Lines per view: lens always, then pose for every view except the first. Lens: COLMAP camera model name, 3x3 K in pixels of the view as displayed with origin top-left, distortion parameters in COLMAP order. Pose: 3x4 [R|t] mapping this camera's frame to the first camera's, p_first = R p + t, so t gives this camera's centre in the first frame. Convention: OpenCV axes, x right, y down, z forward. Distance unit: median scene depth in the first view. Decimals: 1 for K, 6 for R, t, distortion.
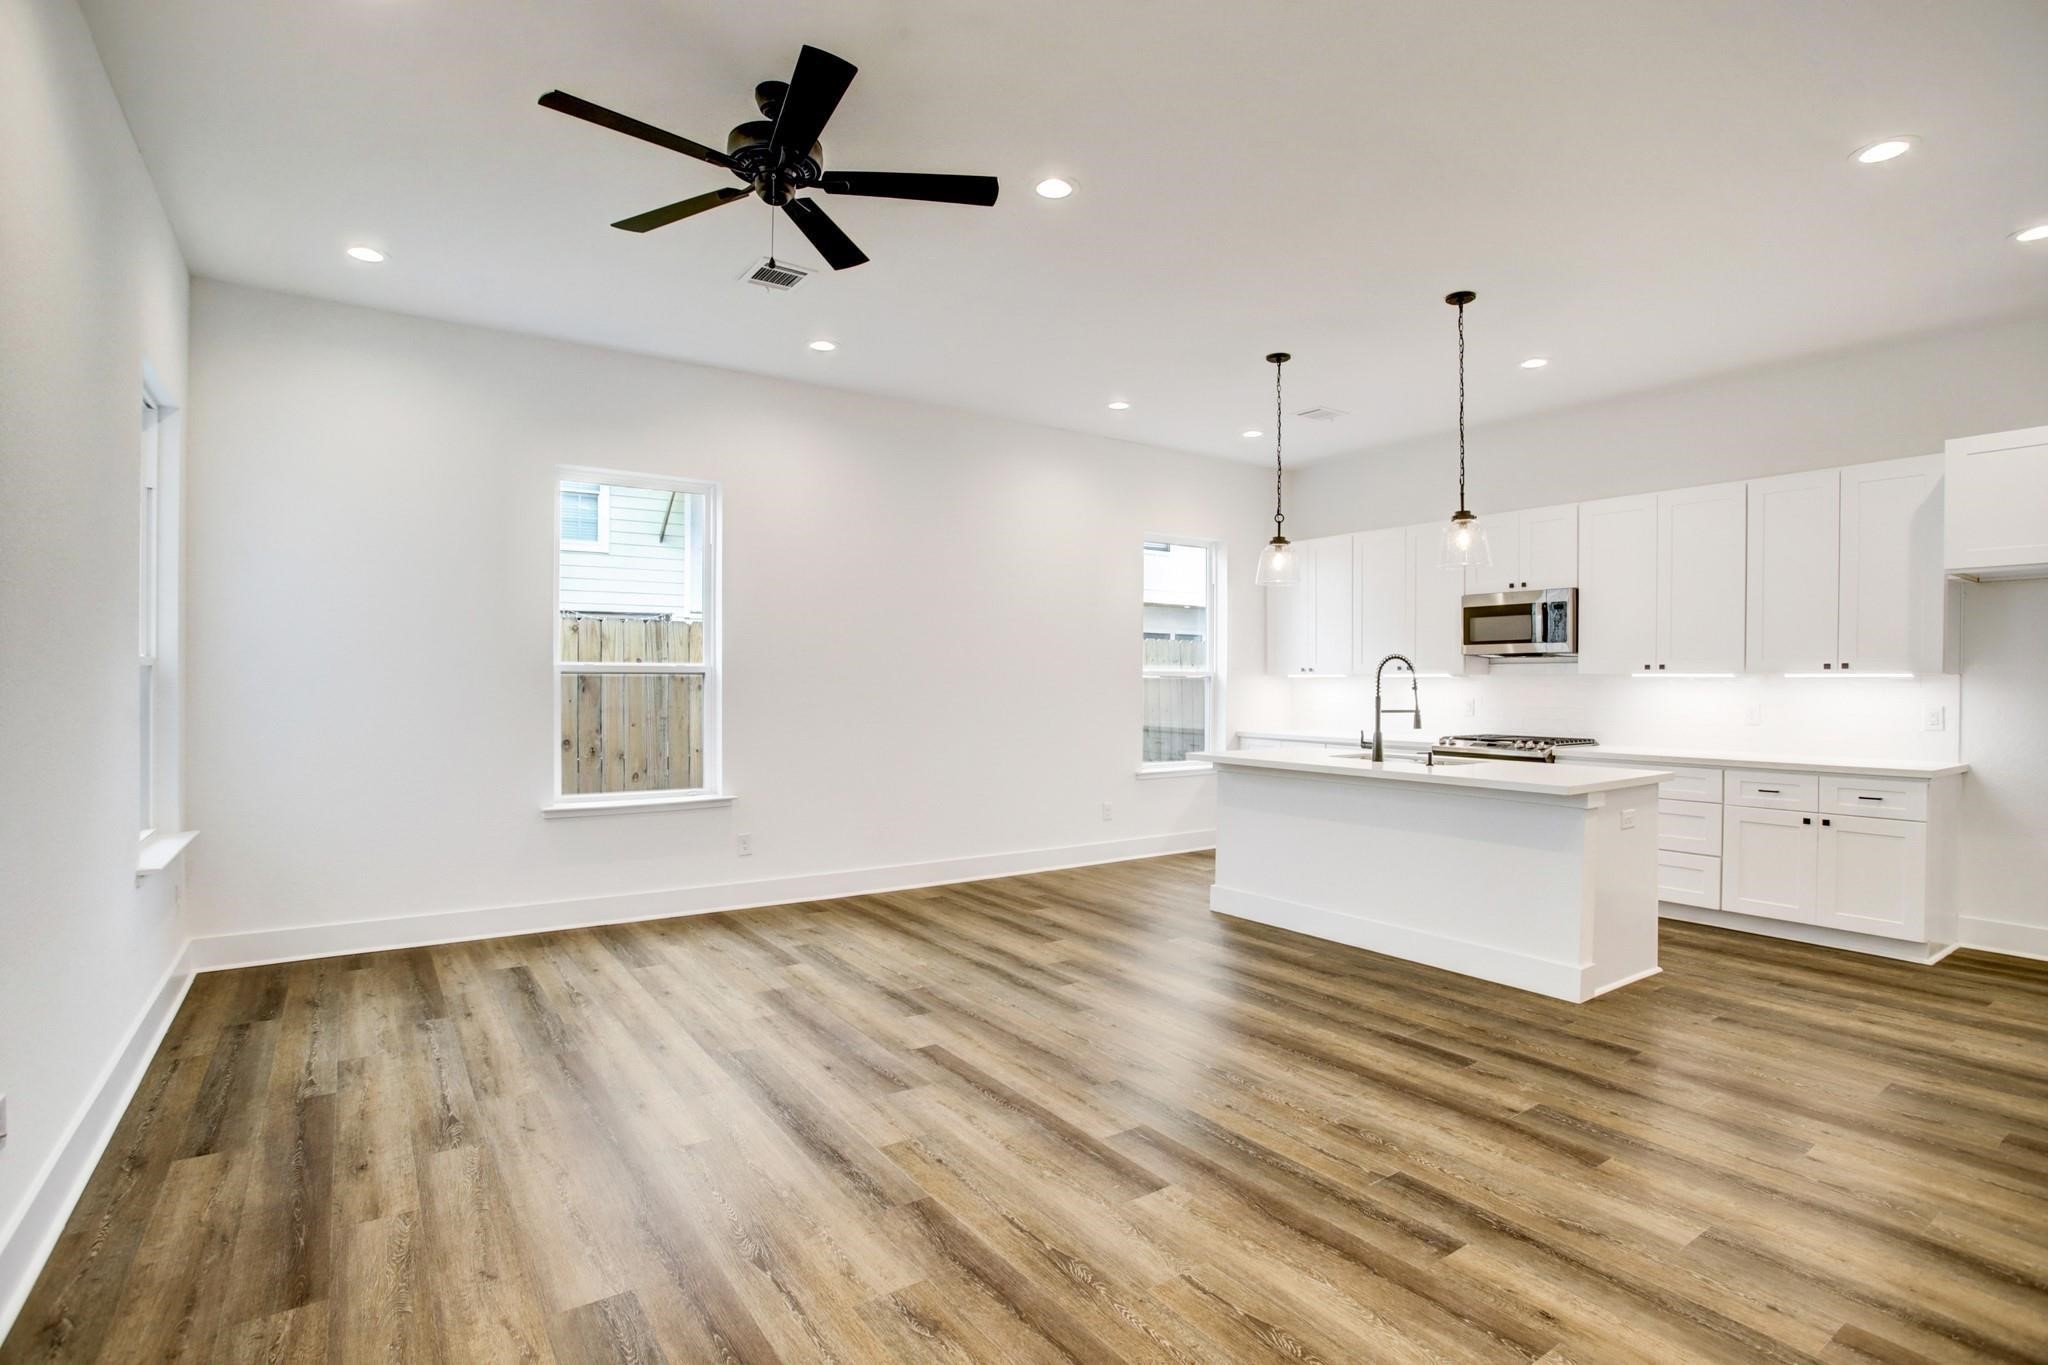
lens RADIAL K [[1028.3, 0, 1029.2], [0, 1028.3, 692.6], [0, 0, 1]] dist [0.033298, 0.000237]
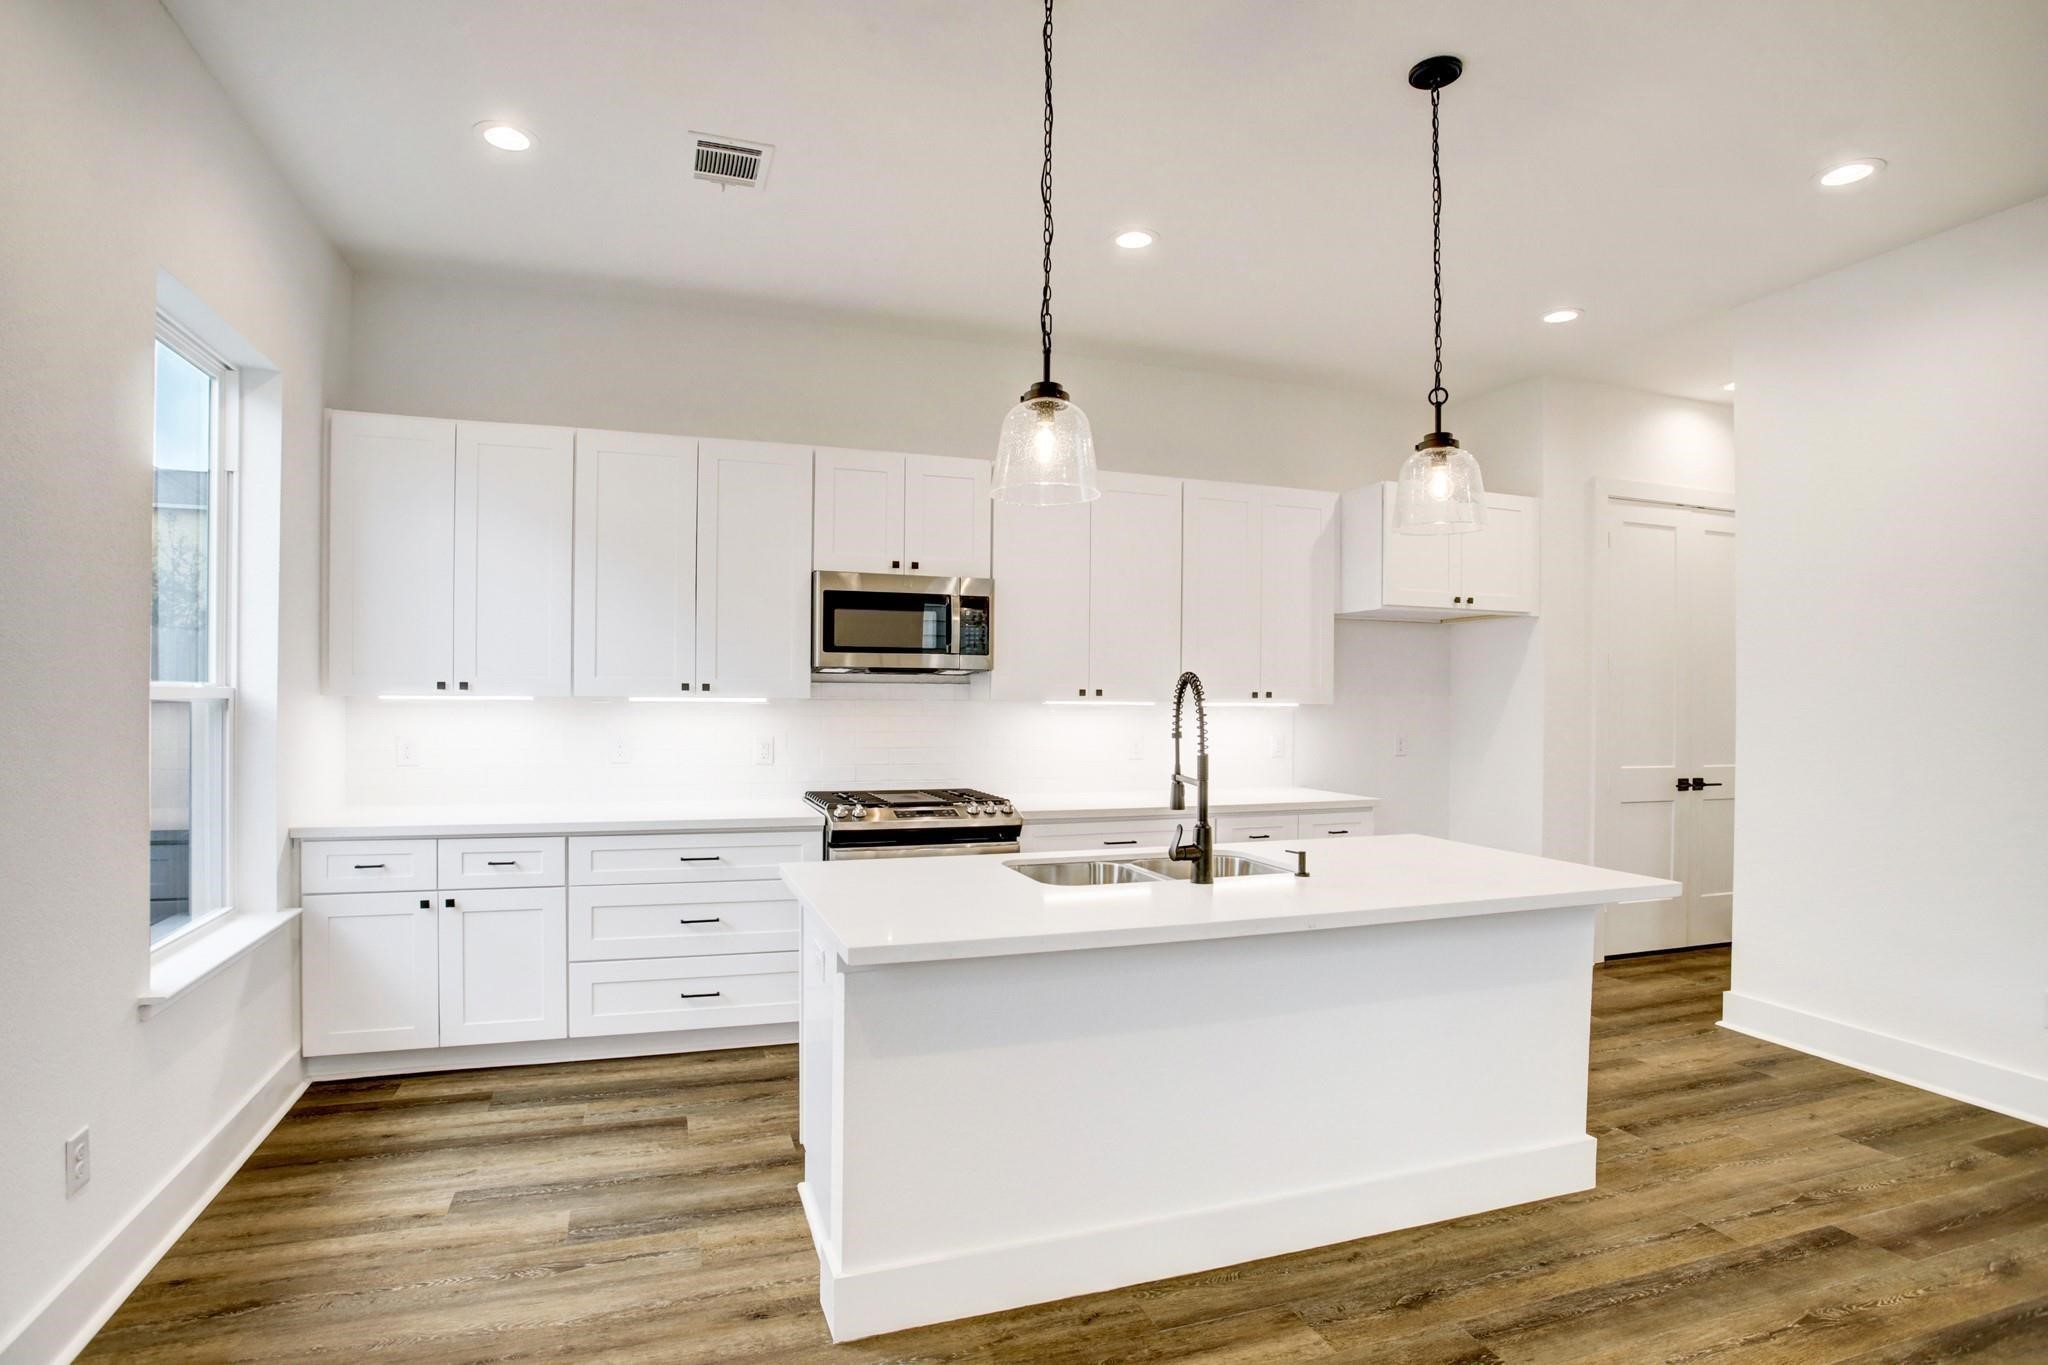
lens RADIAL K [[1028.3, 0, 1029.2], [0, 1028.3, 692.6], [0, 0, 1]] dist [0.033298, 0.000237]
pose [[0.227341, 0.008147, 0.973781, -0.158871], [0.008987, 0.999905, -0.010464, -0.015991], [-0.973774, 0.011130, 0.227246, 0.831866]]
